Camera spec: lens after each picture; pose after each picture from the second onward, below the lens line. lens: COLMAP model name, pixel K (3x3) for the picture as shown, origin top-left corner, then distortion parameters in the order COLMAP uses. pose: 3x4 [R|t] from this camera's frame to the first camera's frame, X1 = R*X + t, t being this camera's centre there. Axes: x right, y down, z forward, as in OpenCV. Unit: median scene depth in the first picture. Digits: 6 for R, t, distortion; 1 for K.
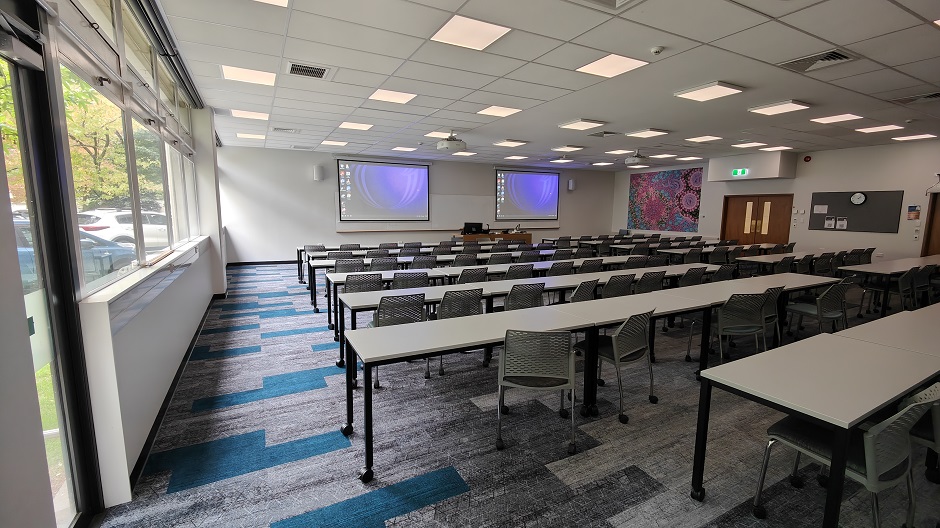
lens RADIAL K [[416.4, 0, 470.0], [0, 416.4, 264.0], [0, 0, 1]] dist [0.000072, -0.000190]
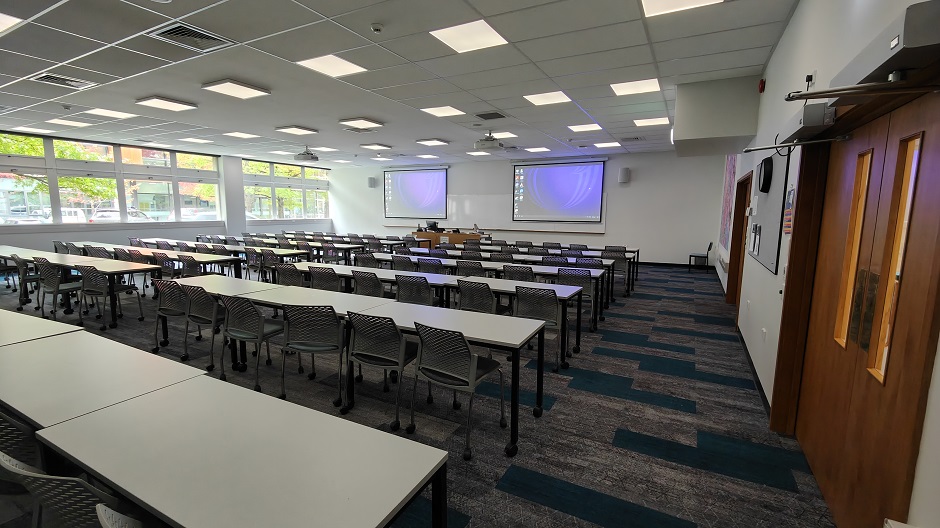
lens RADIAL K [[409.0, 0, 463.2], [0, 409.0, 260.2], [0, 0, 1]] dist [0.000451, 0.000149]
pose [[0.539894, 0.102888, -0.835421, 0.777607], [-0.113942, 0.992299, 0.048573, -0.049238], [0.833986, 0.068966, 0.547459, 0.419180]]
